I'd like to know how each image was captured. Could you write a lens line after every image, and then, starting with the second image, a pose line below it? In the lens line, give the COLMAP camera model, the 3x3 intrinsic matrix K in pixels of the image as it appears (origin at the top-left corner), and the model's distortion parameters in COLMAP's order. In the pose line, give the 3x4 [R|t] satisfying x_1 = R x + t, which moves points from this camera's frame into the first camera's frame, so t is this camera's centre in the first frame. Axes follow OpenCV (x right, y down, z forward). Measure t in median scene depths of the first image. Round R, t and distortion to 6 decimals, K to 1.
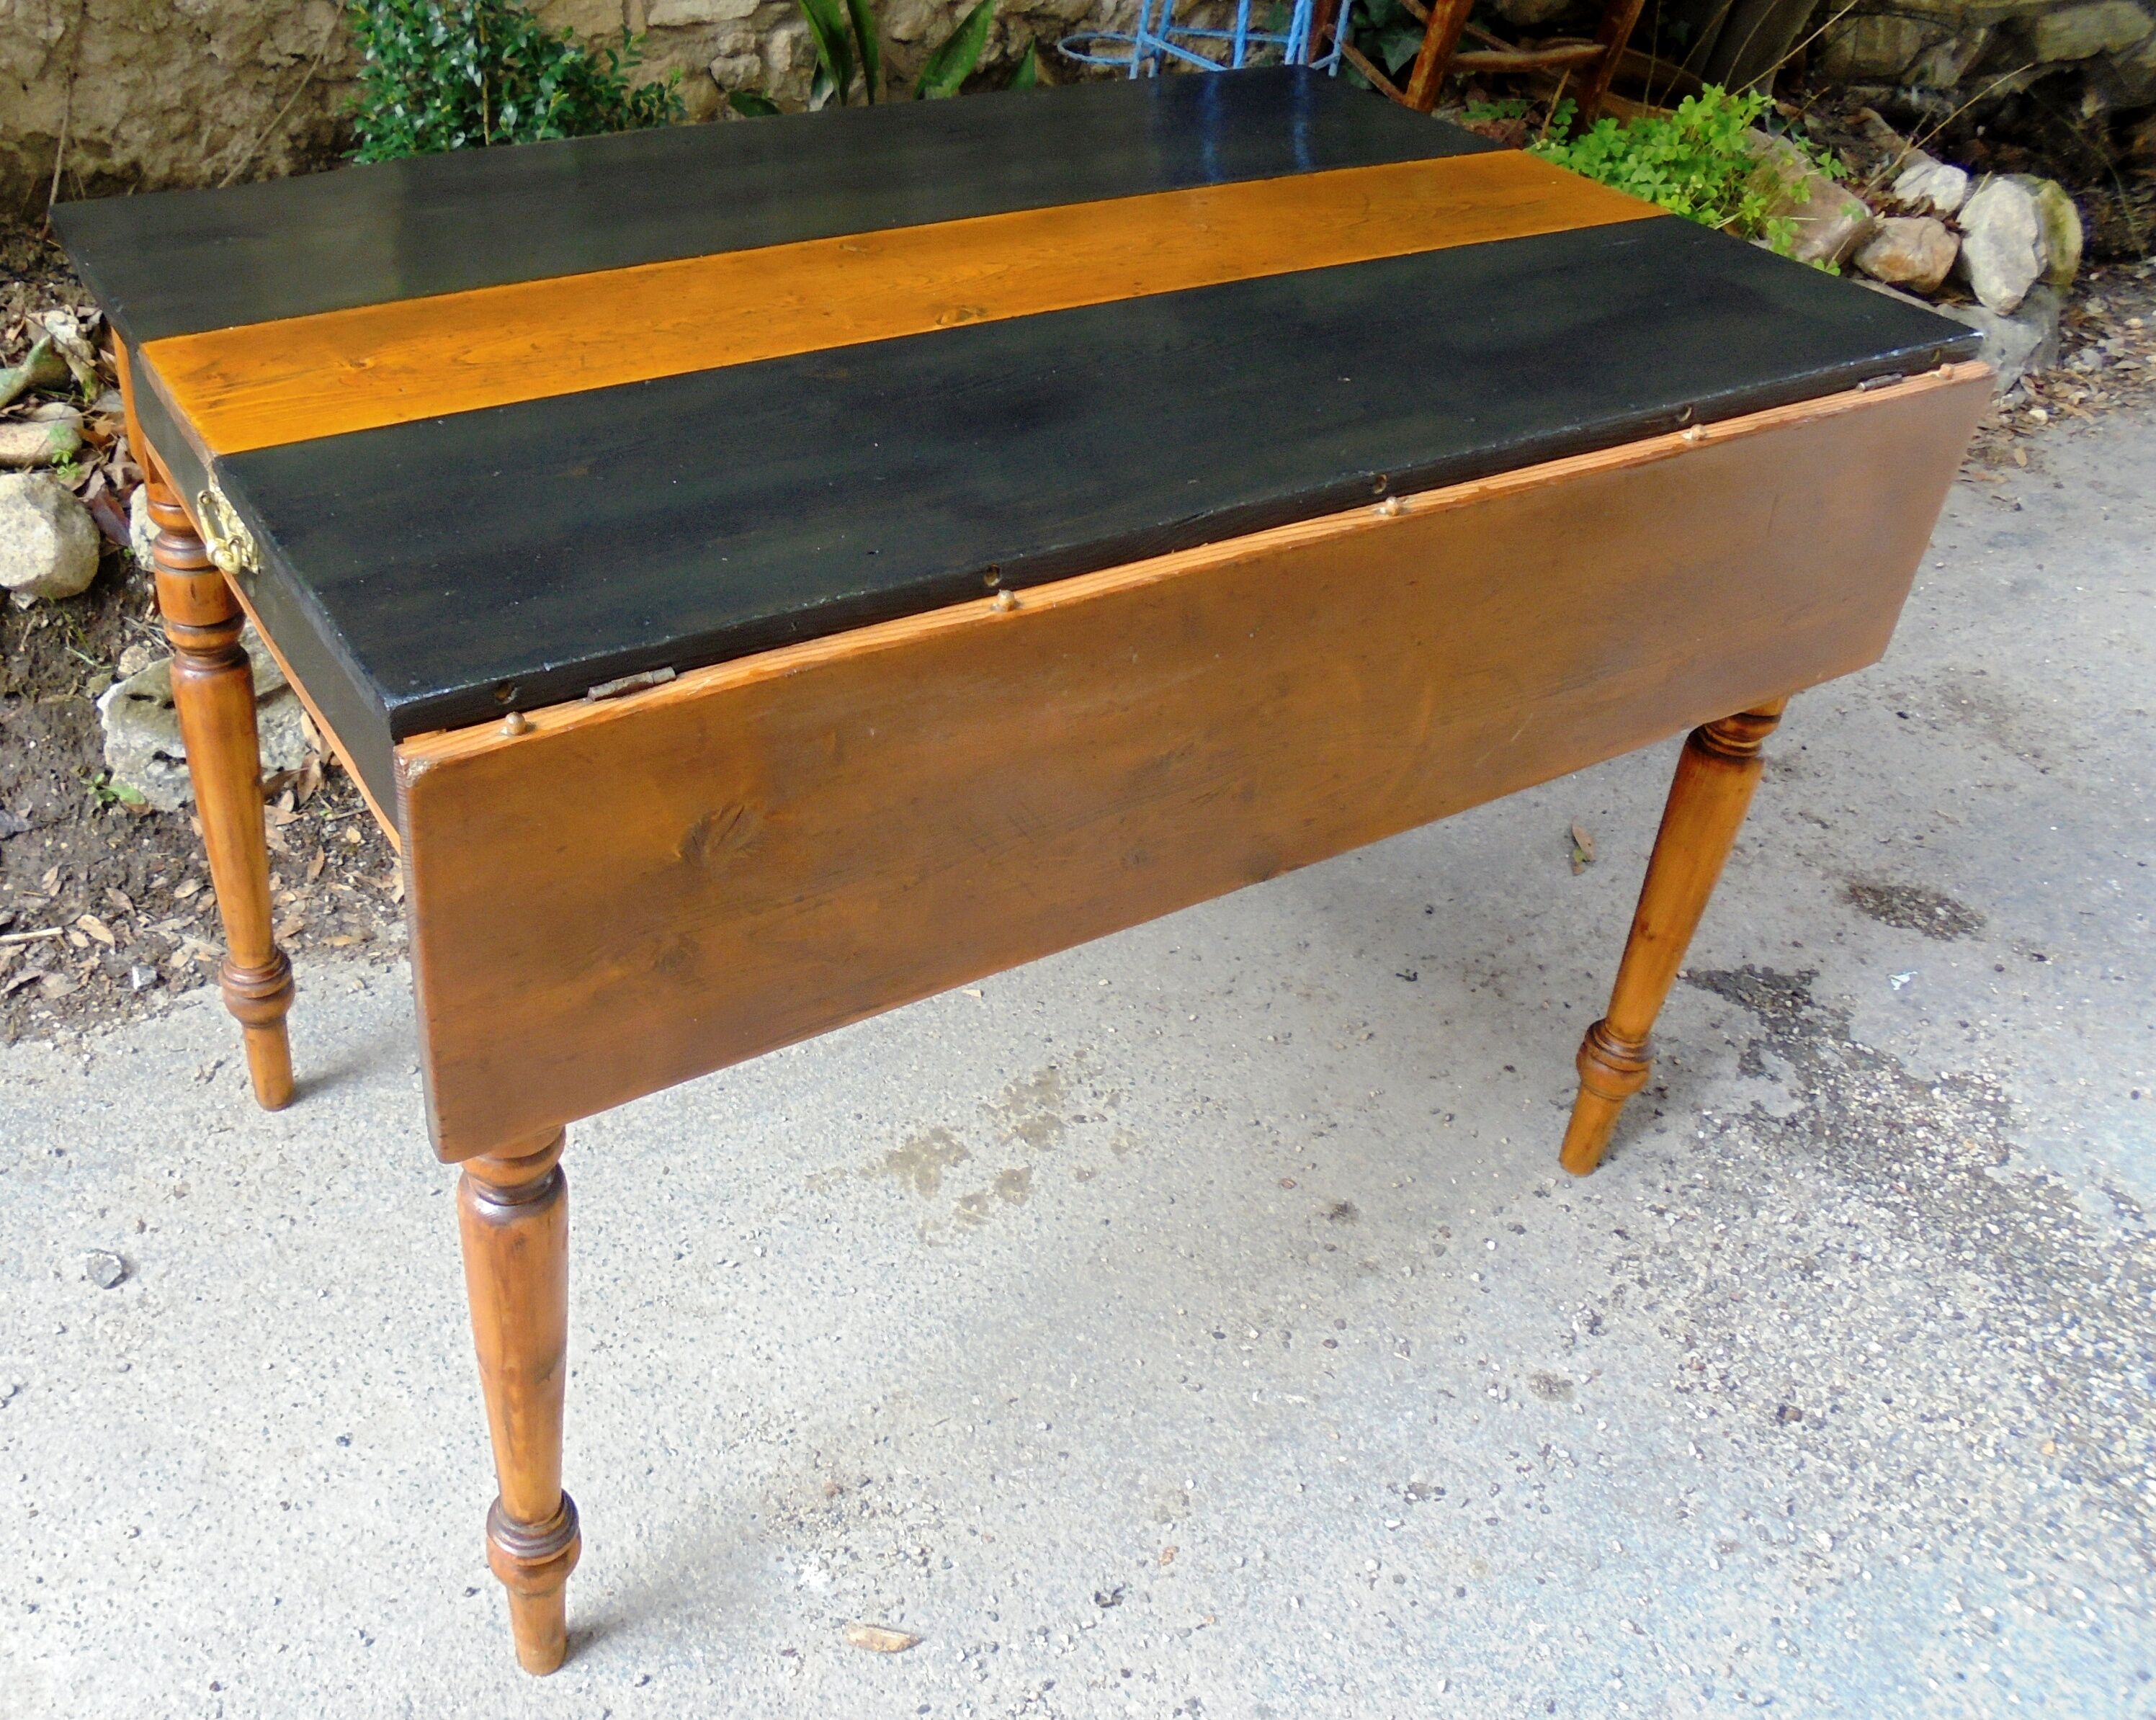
lens RADIAL K [[2012.7, 0, 842.3], [0, 2012.7, 742.0], [0, 0, 1]] dist [-0.144289, 0.153991]
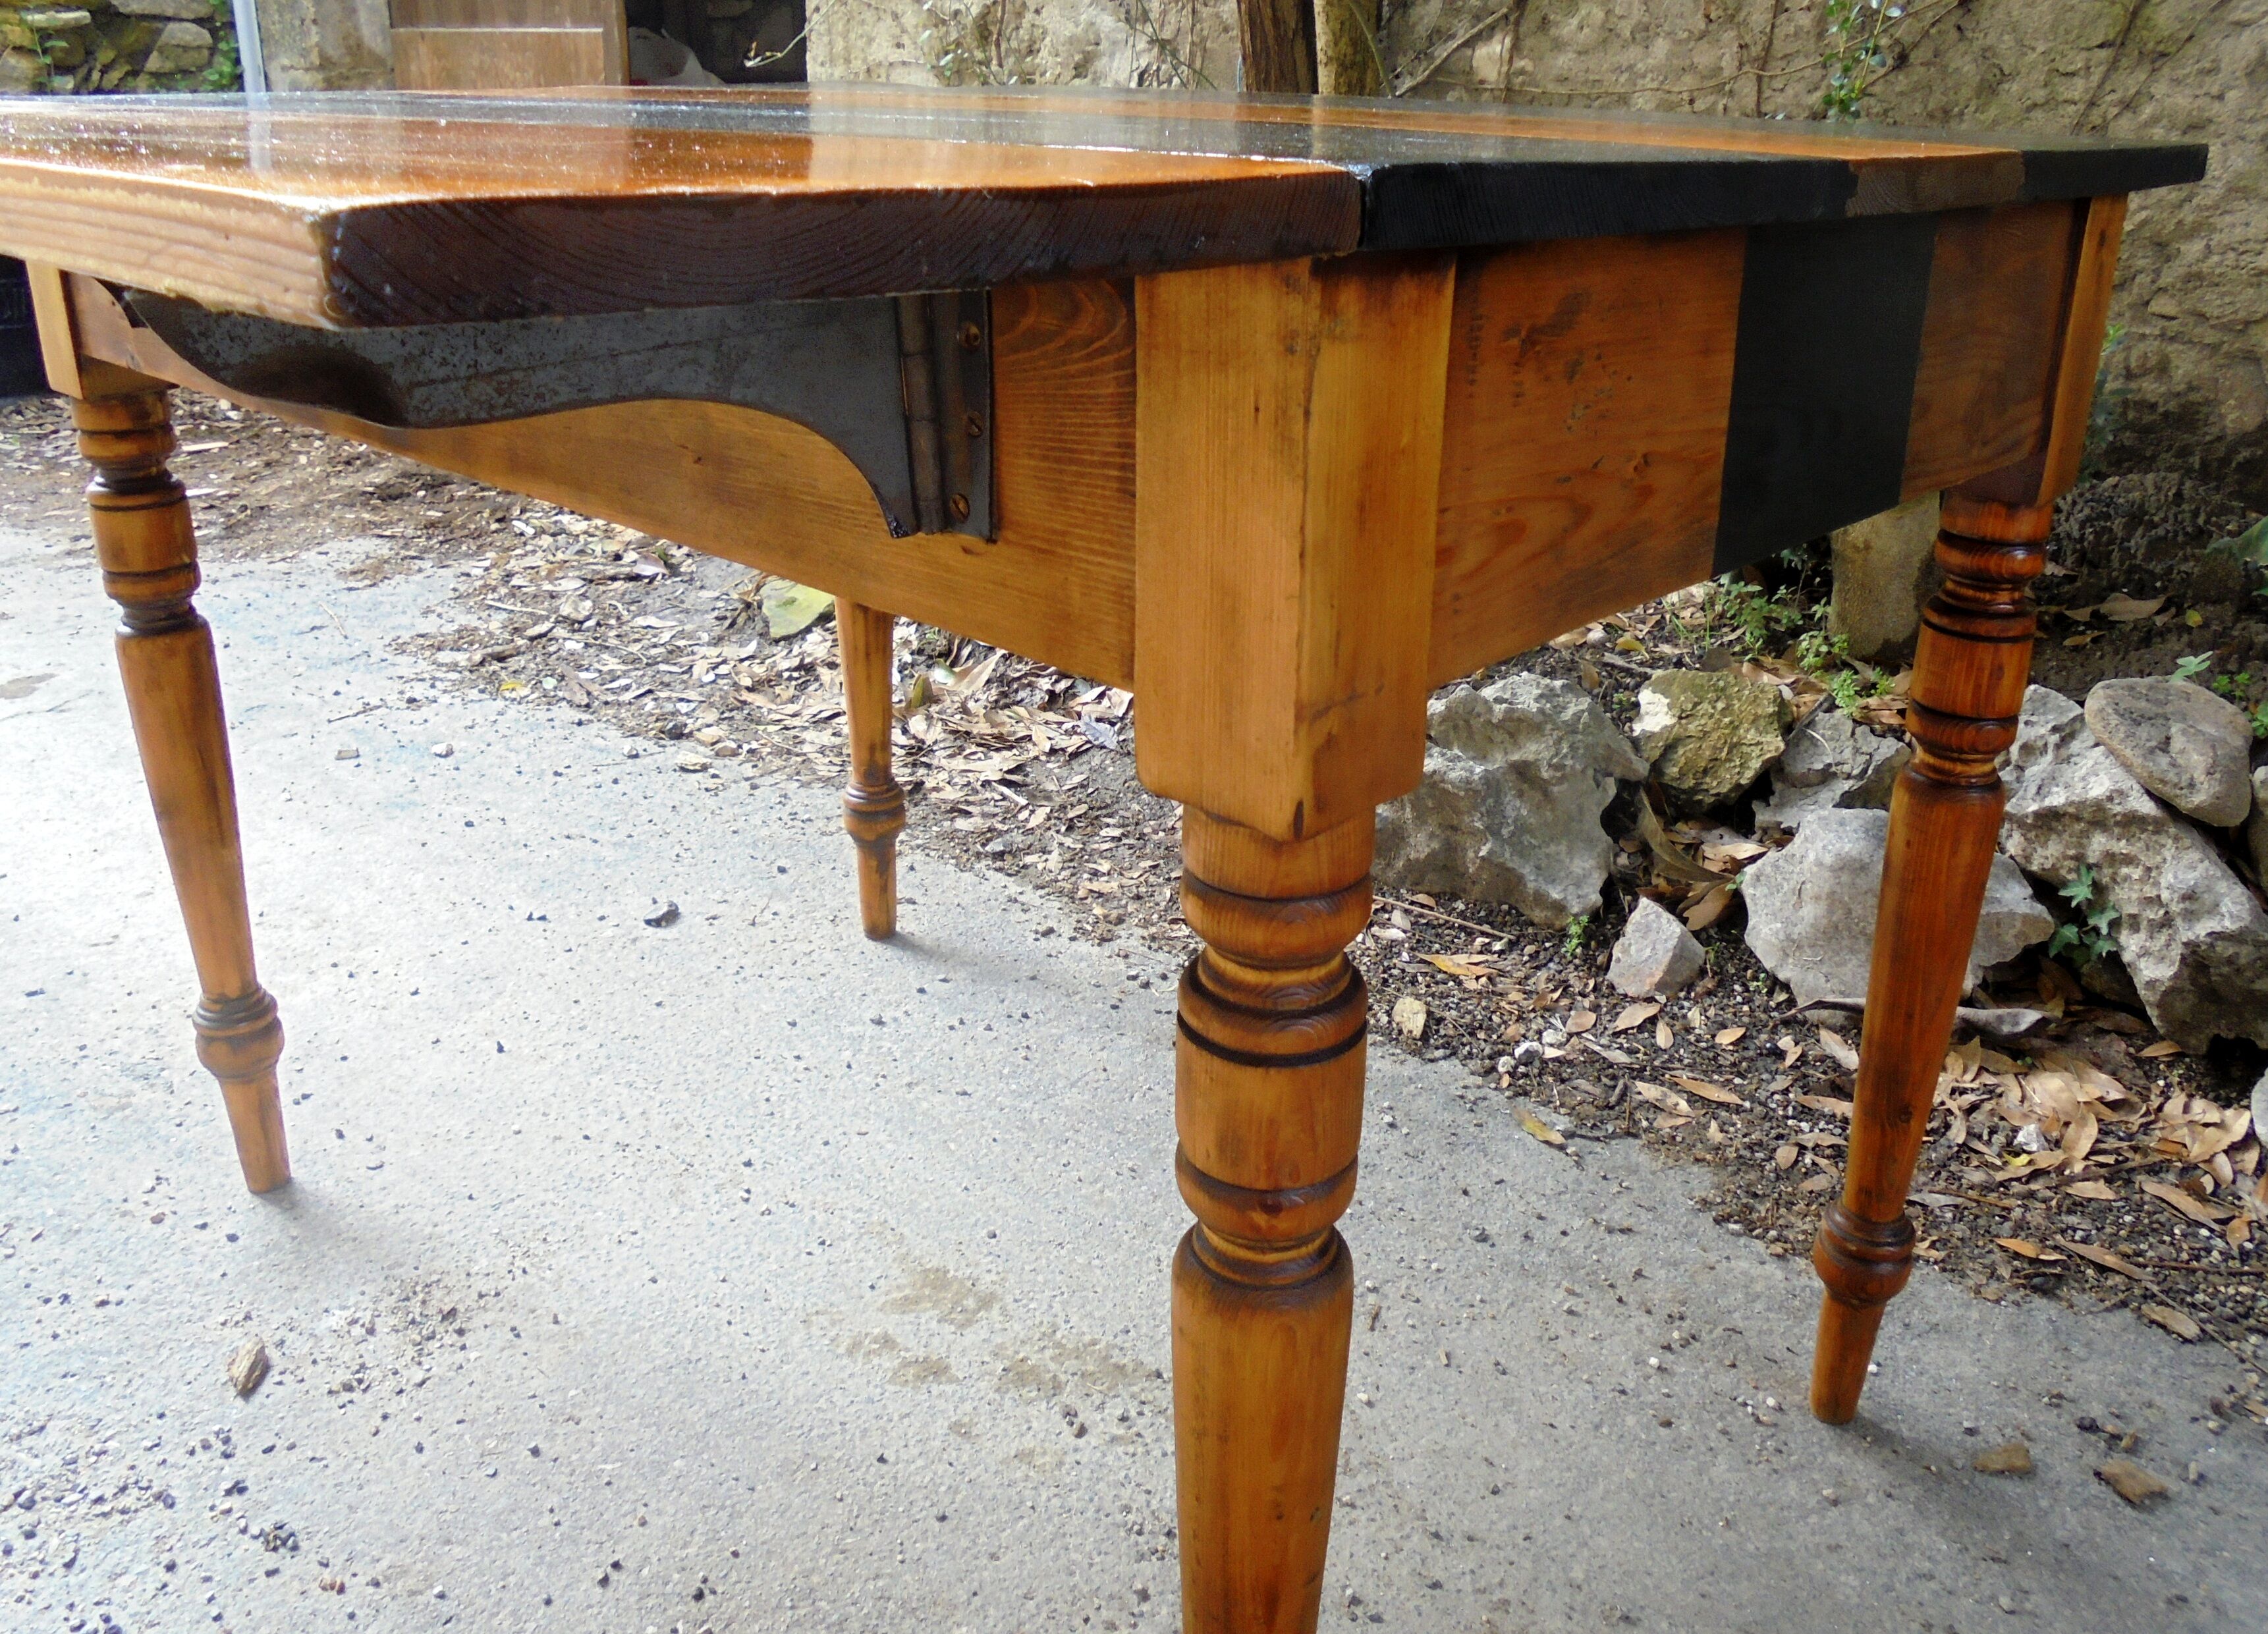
lens RADIAL K [[1853.4, 0, 1168.3], [0, 1853.4, 700.6], [0, 0, 1]] dist [-0.125897, 0.109440]
pose [[0.286669, 0.277748, -0.916884, 0.632565], [-0.525778, 0.845655, 0.091784, -0.104015], [0.800861, 0.455766, 0.388457, 0.622402]]
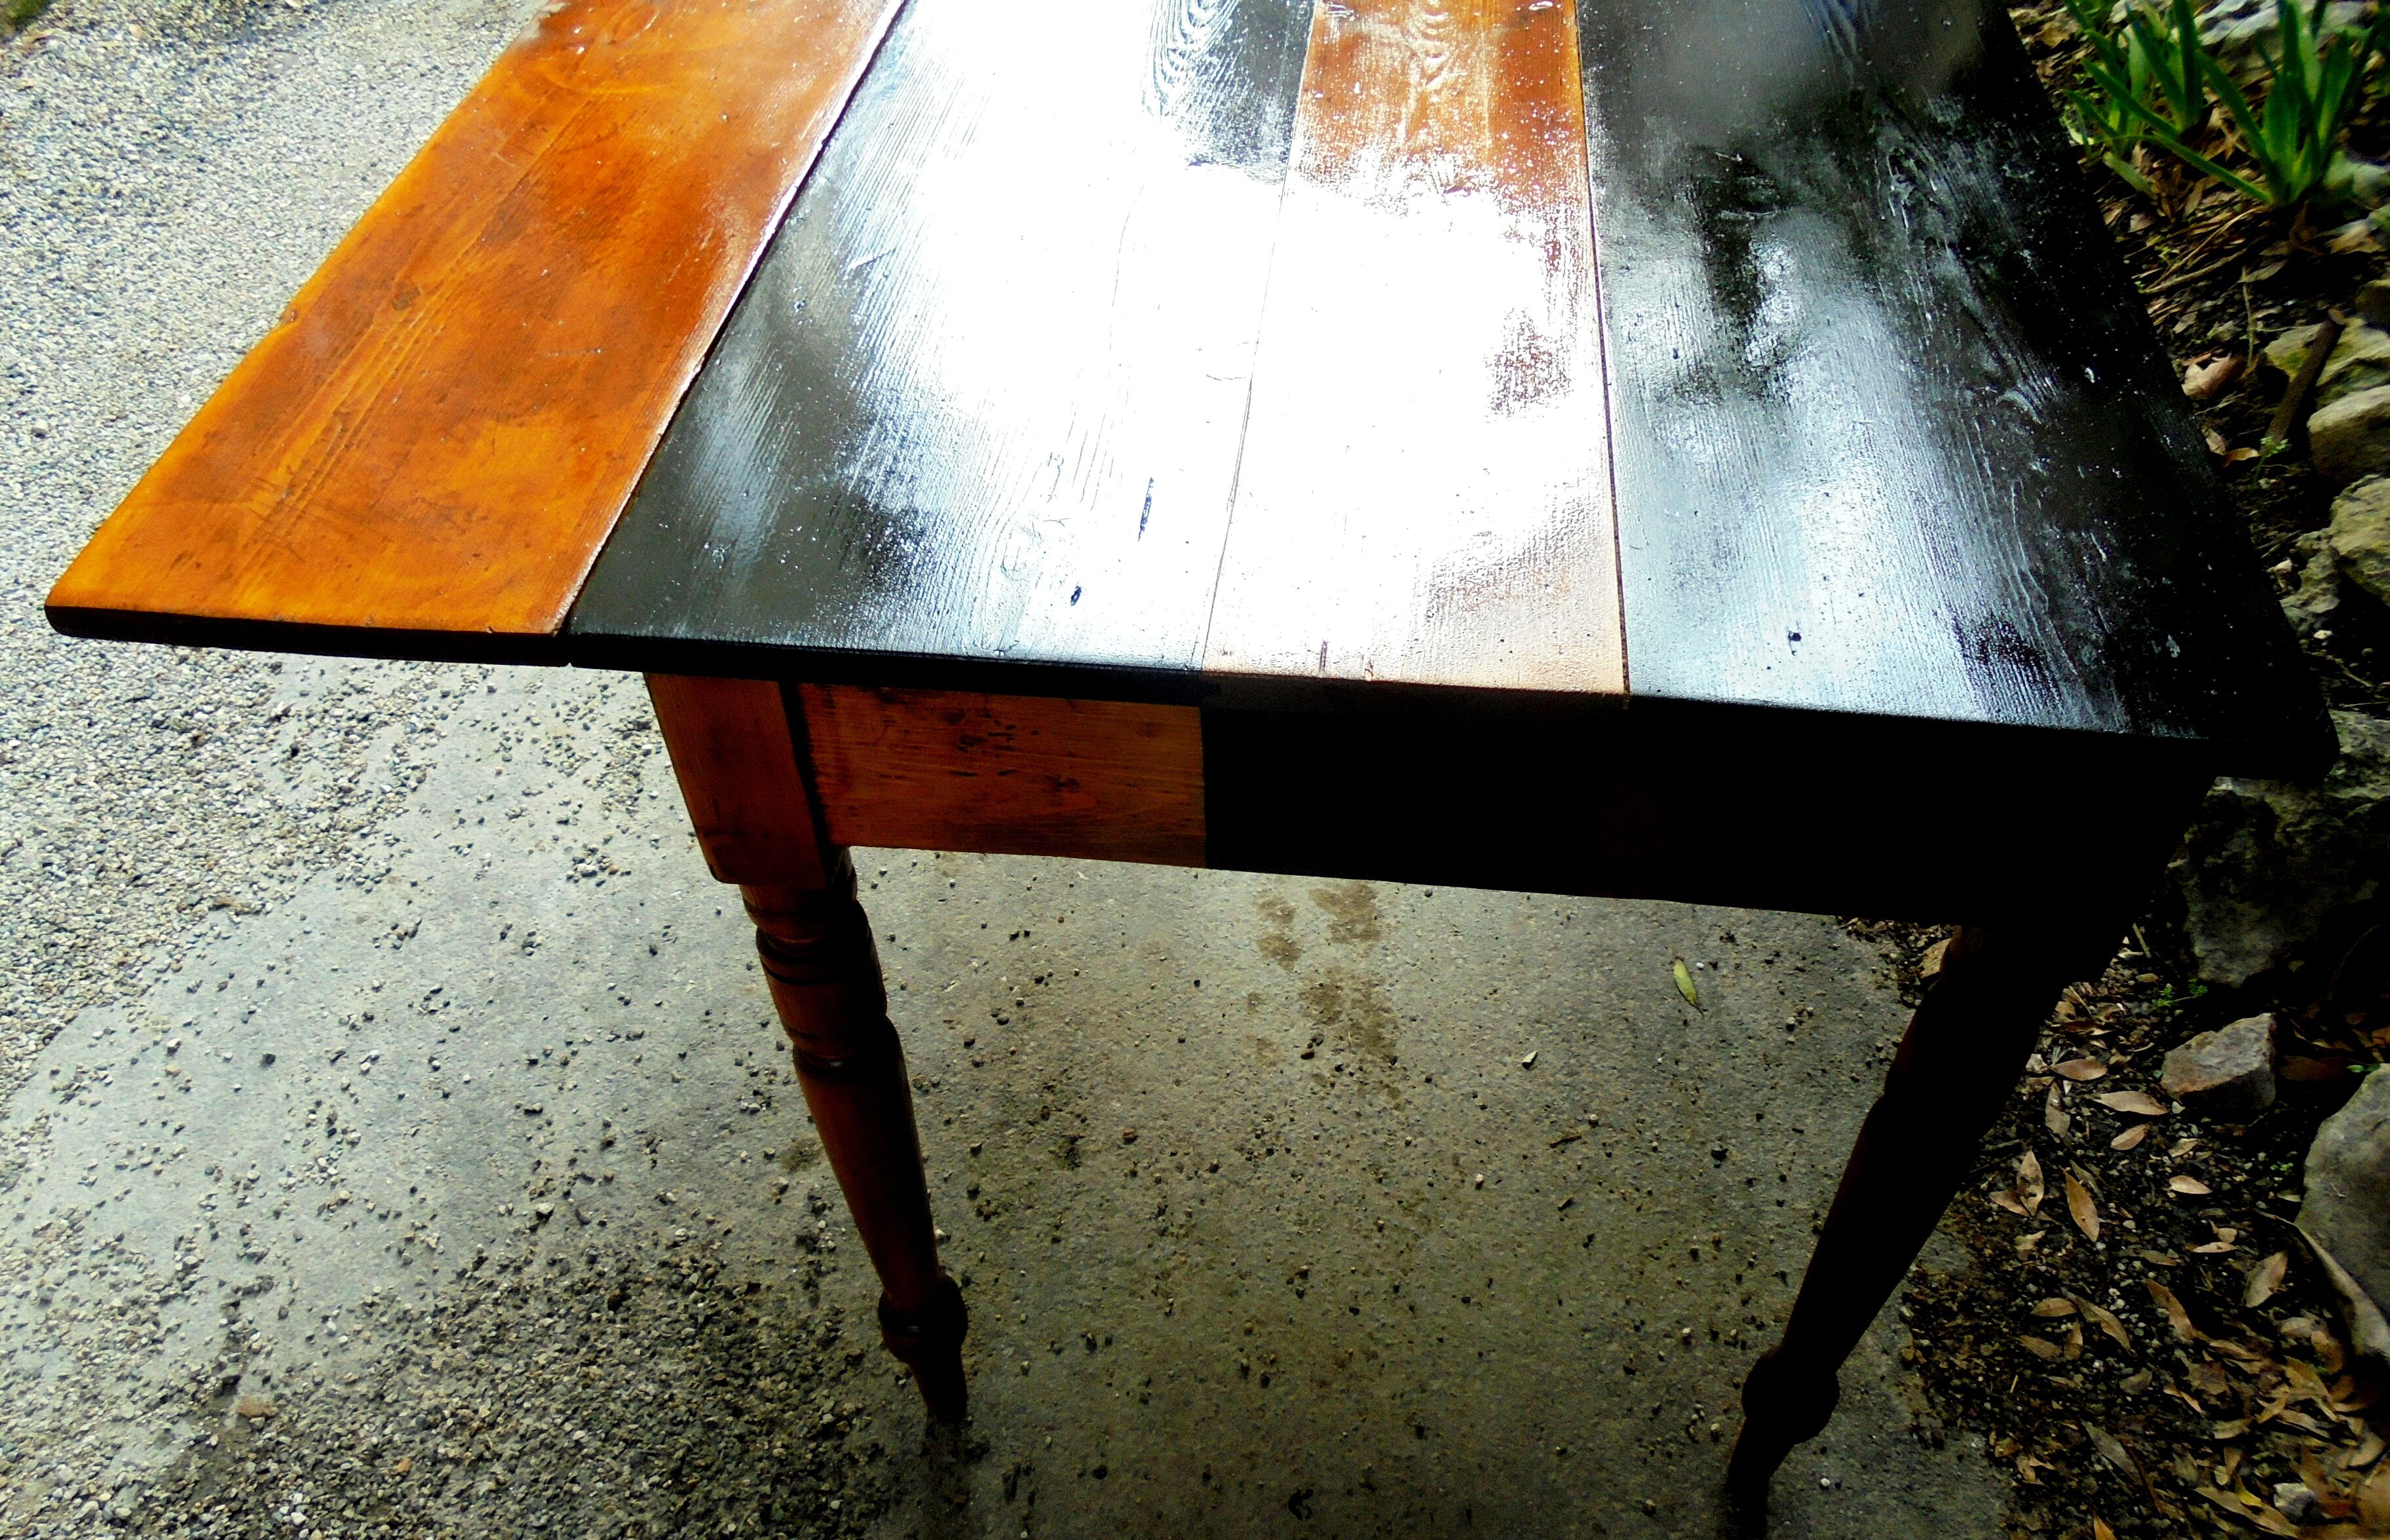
lens RADIAL K [[1774.2, 0, 1183.5], [0, 1774.2, 913.2], [0, 0, 1]] dist [-0.114770, 0.108761]
pose [[-0.601227, 0.581035, -0.548566, 0.568476], [-0.447188, 0.324276, 0.833587, -0.497629], [0.662230, 0.746488, 0.064868, 0.813388]]
